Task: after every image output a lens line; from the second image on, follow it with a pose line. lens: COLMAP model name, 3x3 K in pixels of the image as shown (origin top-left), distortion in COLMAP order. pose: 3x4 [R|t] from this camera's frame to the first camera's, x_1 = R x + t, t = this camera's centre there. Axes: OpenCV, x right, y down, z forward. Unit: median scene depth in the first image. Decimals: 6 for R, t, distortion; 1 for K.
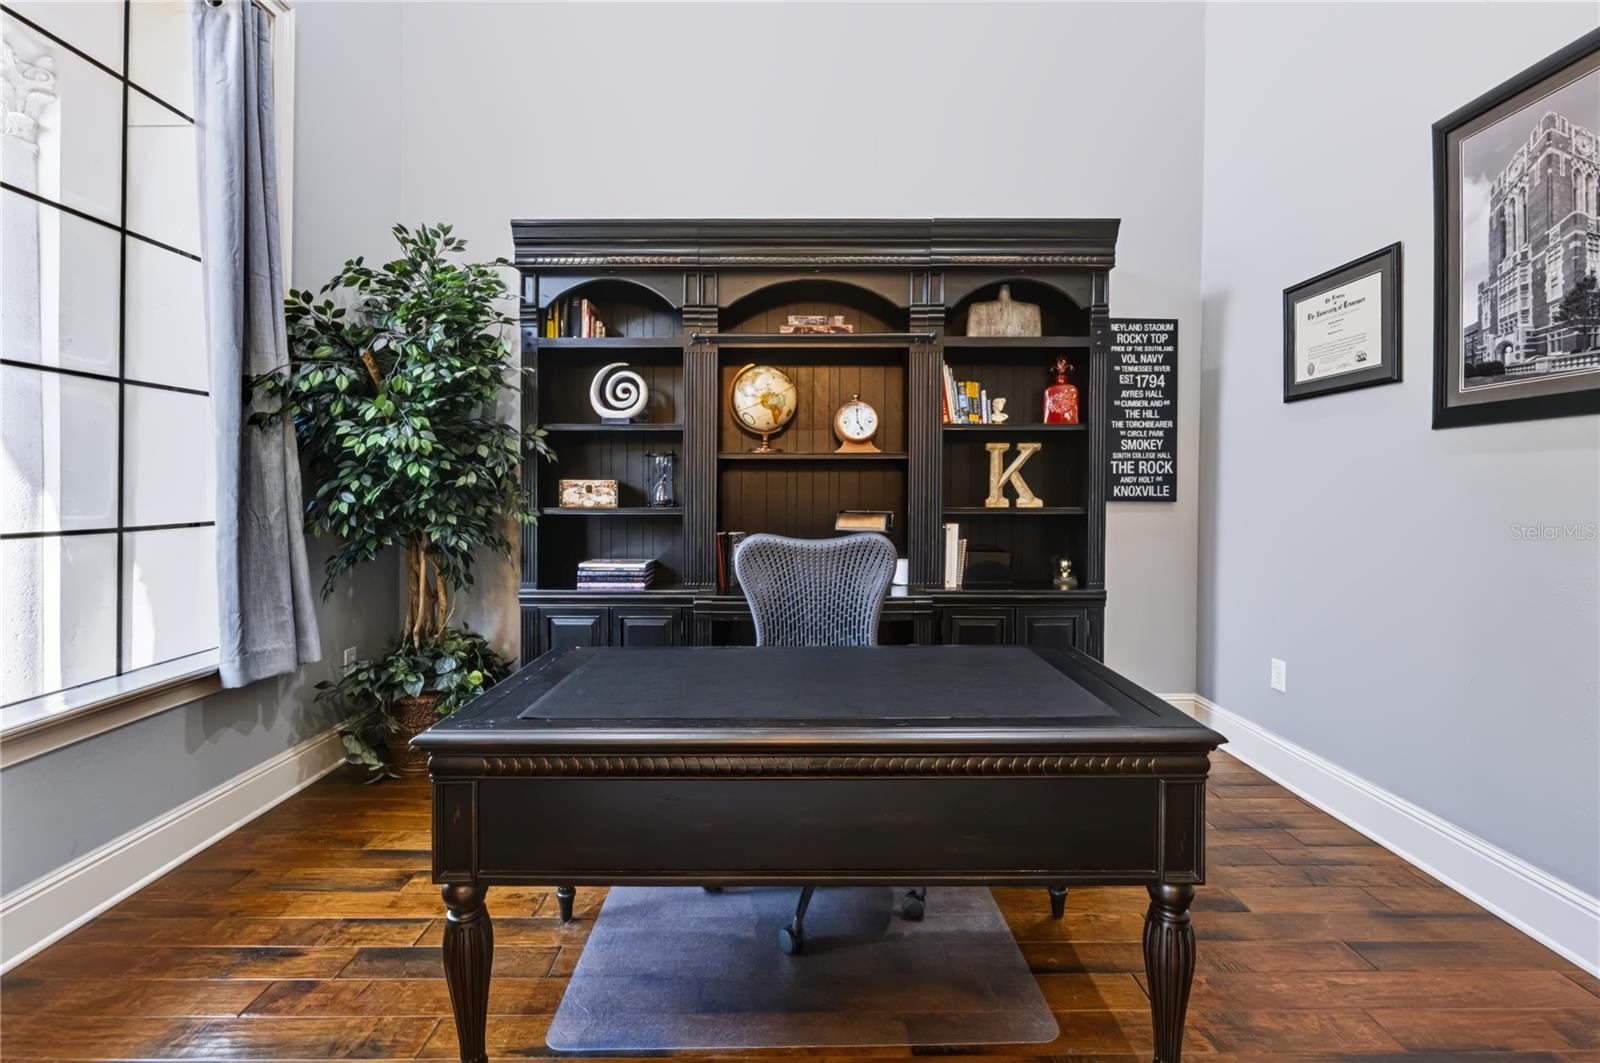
lens RADIAL K [[713.1, 0, 802.9], [0, 713.1, 490.2], [0, 0, 1]] dist [0.003536, 0.000787]
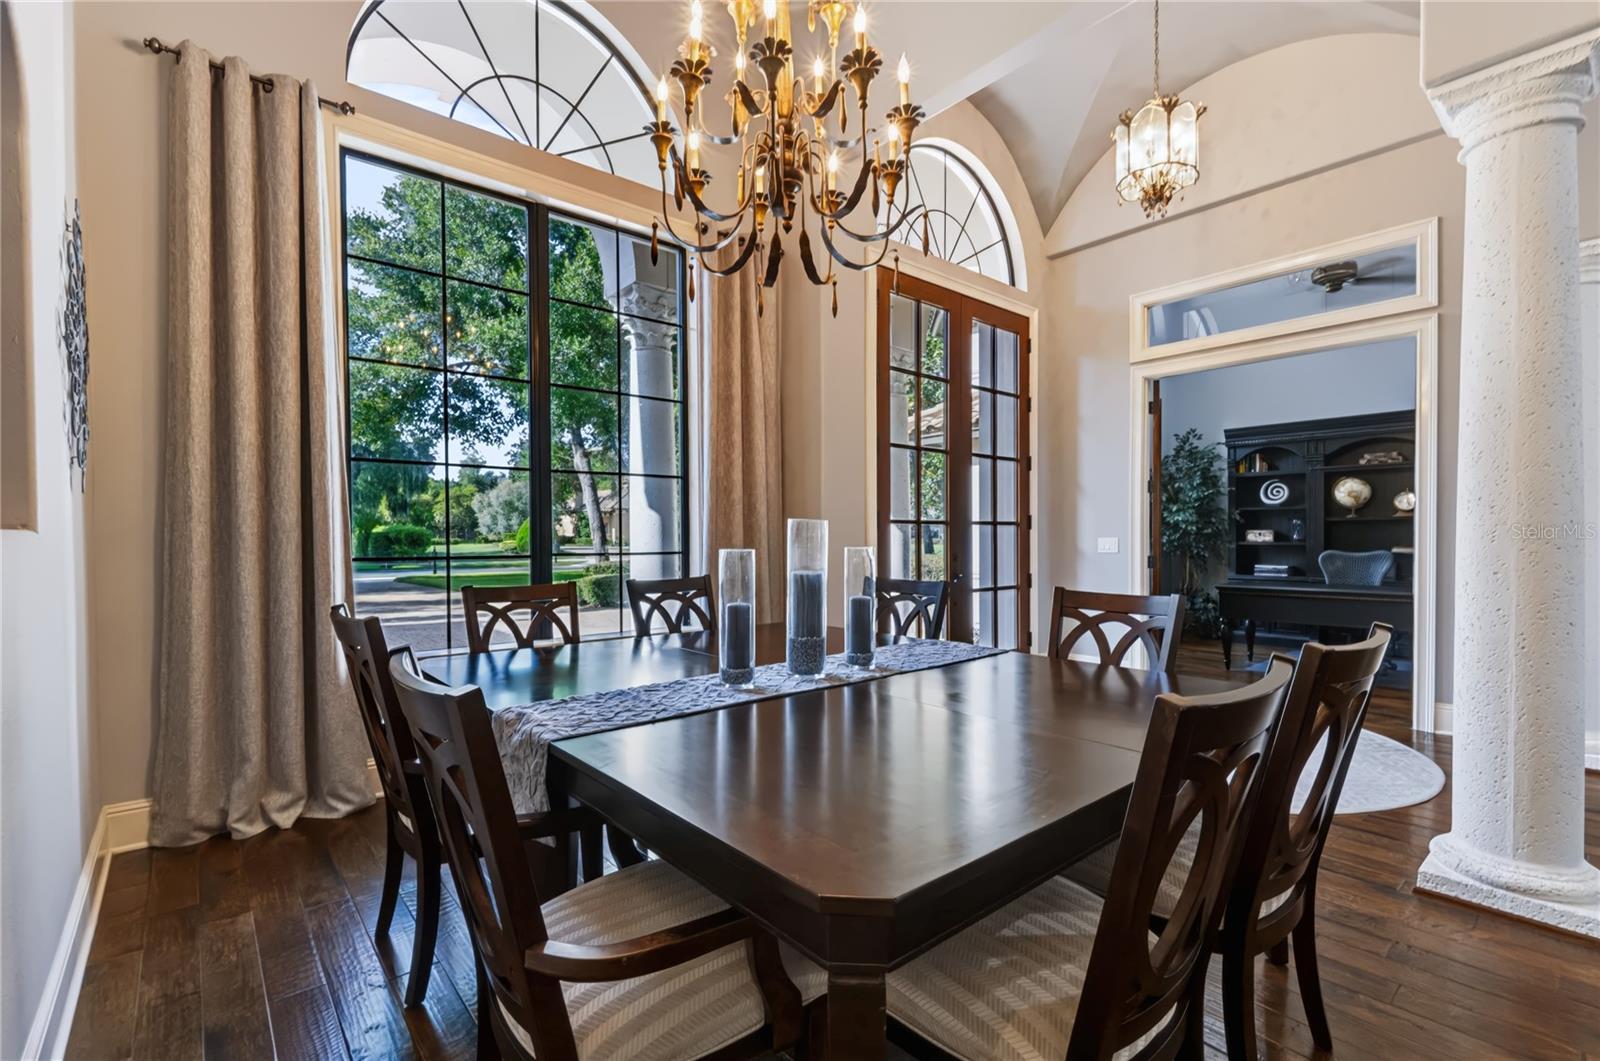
lens RADIAL K [[713.1, 0, 784.4], [0, 713.1, 541.2], [0, 0, 1]] dist [0.003536, 0.000787]
pose [[0.636398, -0.001037, -0.771360, 0.570406], [-0.000042, 0.999999, -0.001379, 0.026819], [0.771361, 0.000910, 0.636397, -1.873917]]
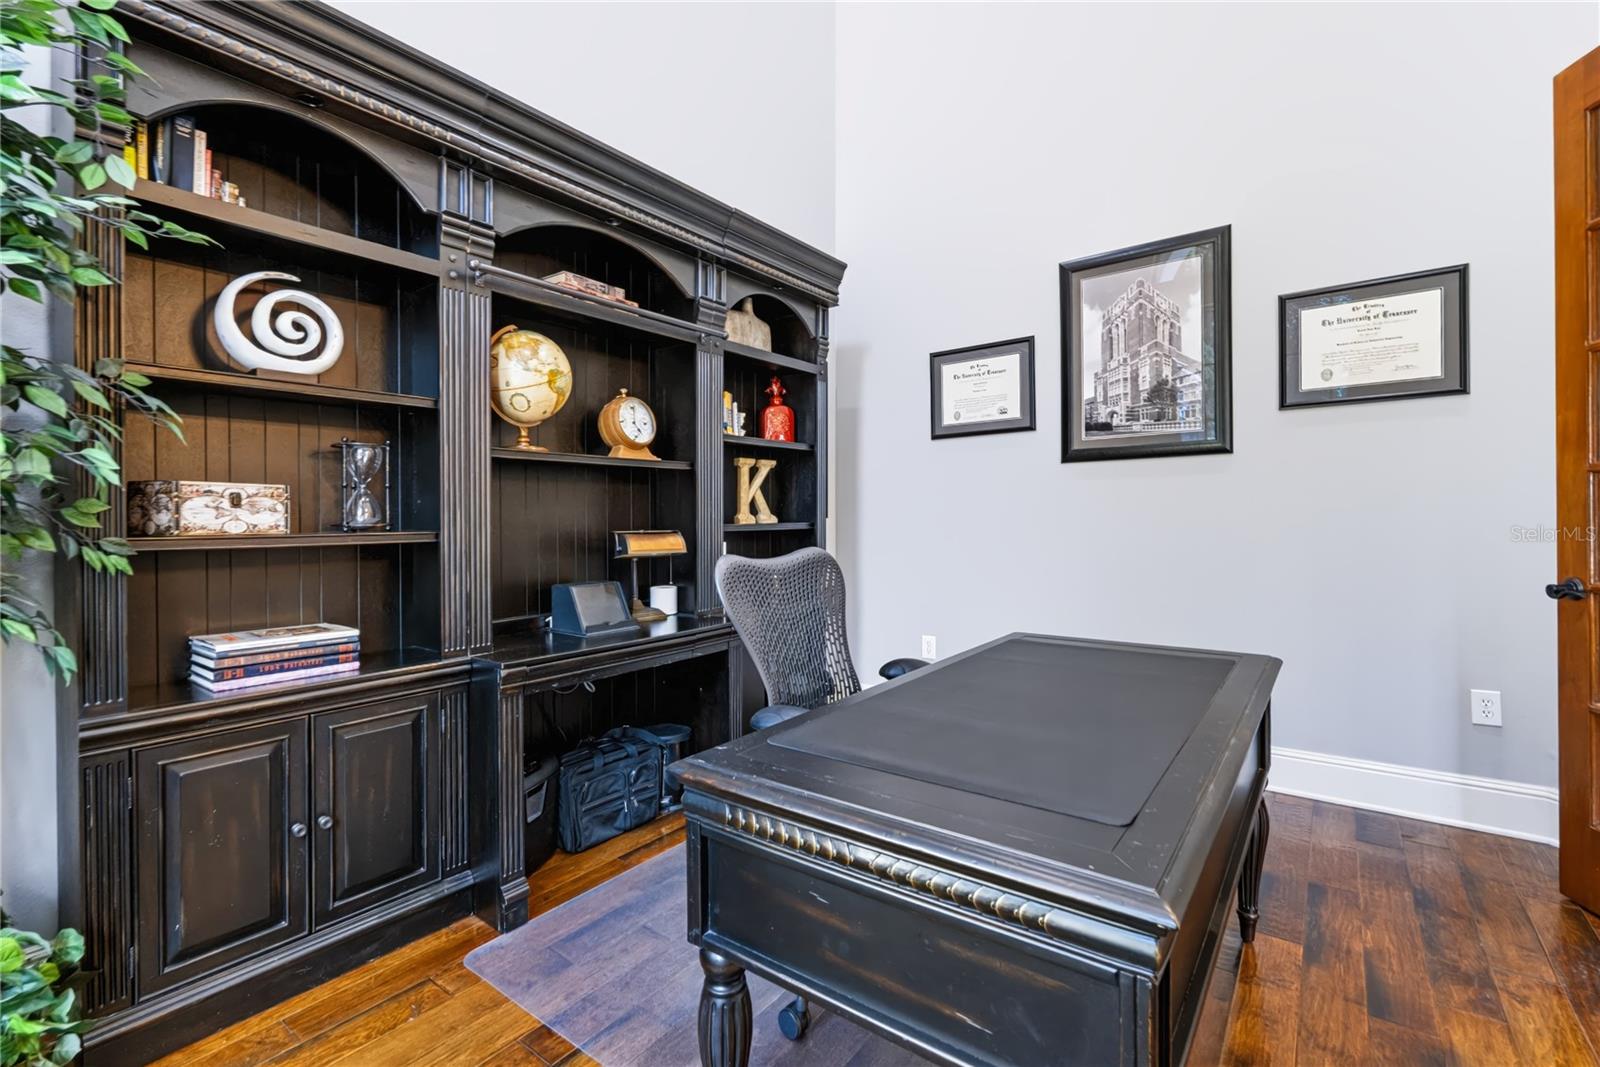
lens RADIAL K [[713.1, 0, 801.2], [0, 713.1, 523.0], [0, 0, 1]] dist [0.003536, 0.000787]
pose [[0.611947, -0.013255, 0.790788, -0.496399], [0.014513, 0.999879, 0.005528, 0.019691], [-0.790766, 0.008094, 0.612066, 0.377850]]
